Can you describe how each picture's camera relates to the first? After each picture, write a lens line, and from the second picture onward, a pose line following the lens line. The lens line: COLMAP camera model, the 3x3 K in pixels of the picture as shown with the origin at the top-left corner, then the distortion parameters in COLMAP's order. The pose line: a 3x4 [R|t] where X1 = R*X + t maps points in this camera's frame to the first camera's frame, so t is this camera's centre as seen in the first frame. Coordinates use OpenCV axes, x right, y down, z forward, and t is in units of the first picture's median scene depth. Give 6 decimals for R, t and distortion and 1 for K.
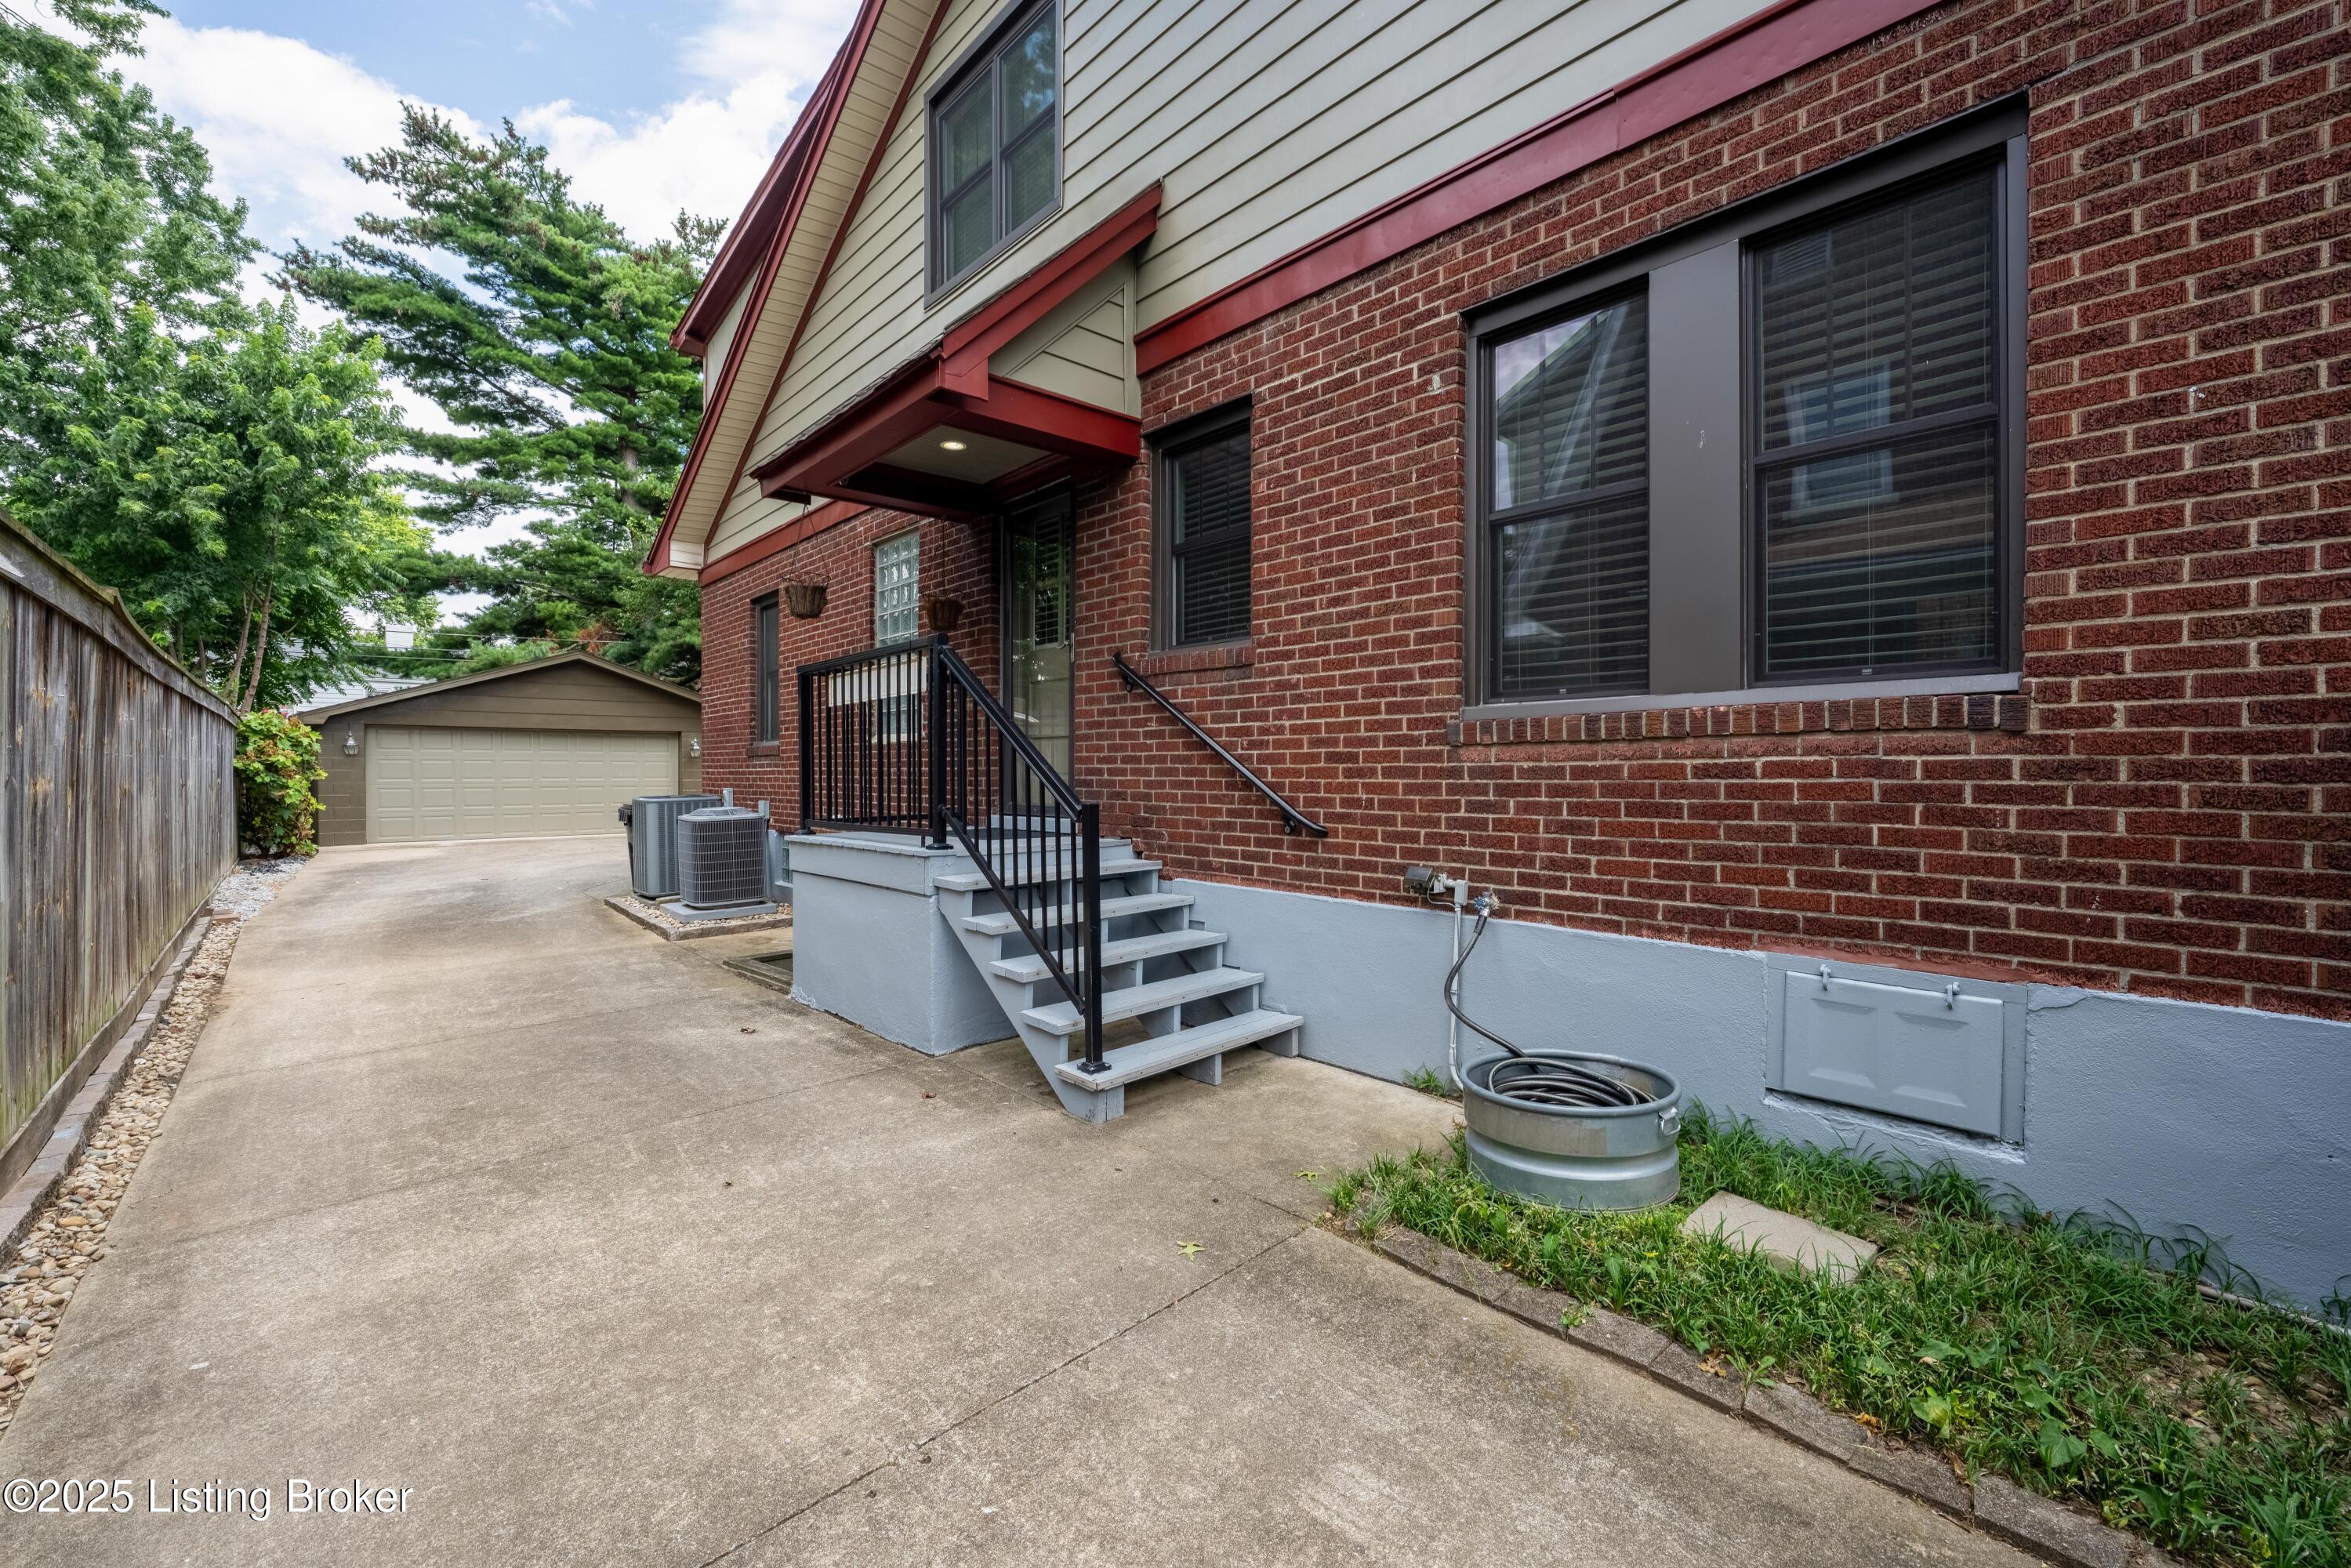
lens RADIAL K [[943.8, 0, 1175.5], [0, 943.8, 784.0], [0, 0, 1]] dist [-0.000342, -0.000014]
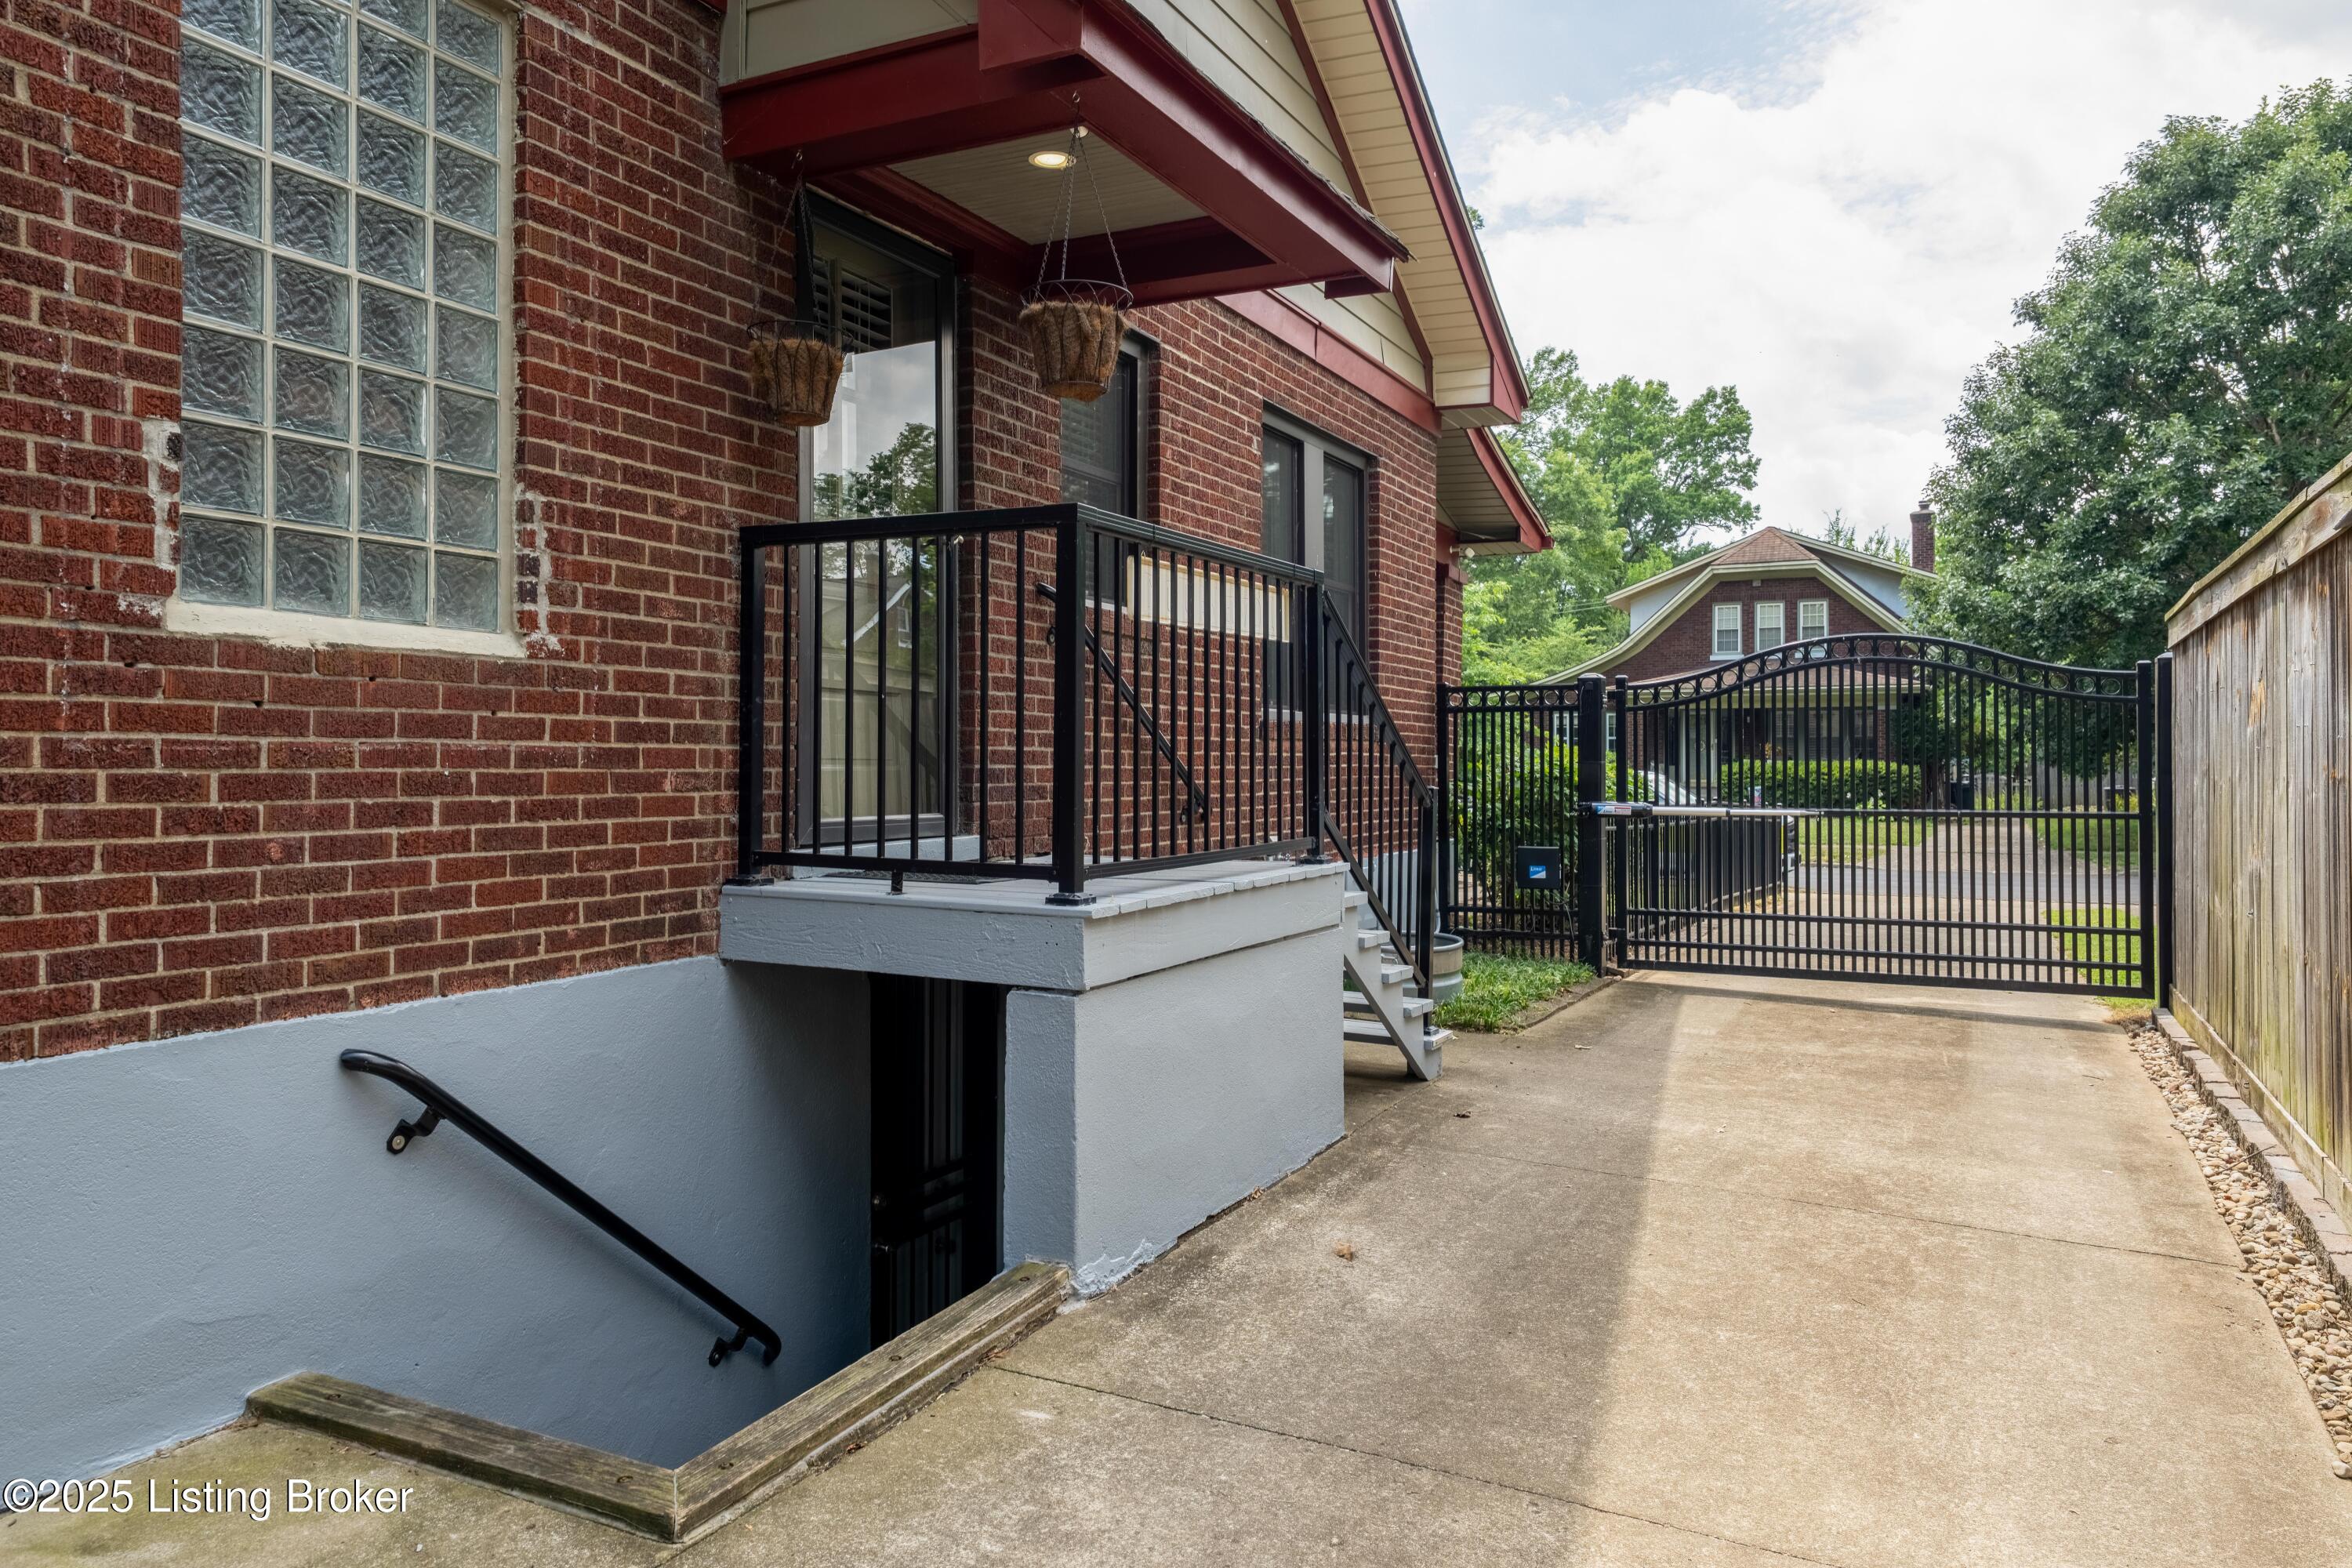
lens RADIAL K [[1555.3, 0, 1174.1], [0, 1555.3, 746.1], [0, 0, 1]] dist [0.057023, -0.002744]
pose [[-0.345897, 0.009358, 0.938226, -1.579688], [0.004721, 0.999955, -0.008233, -0.016261], [-0.938261, 0.001581, -0.345925, 1.777163]]
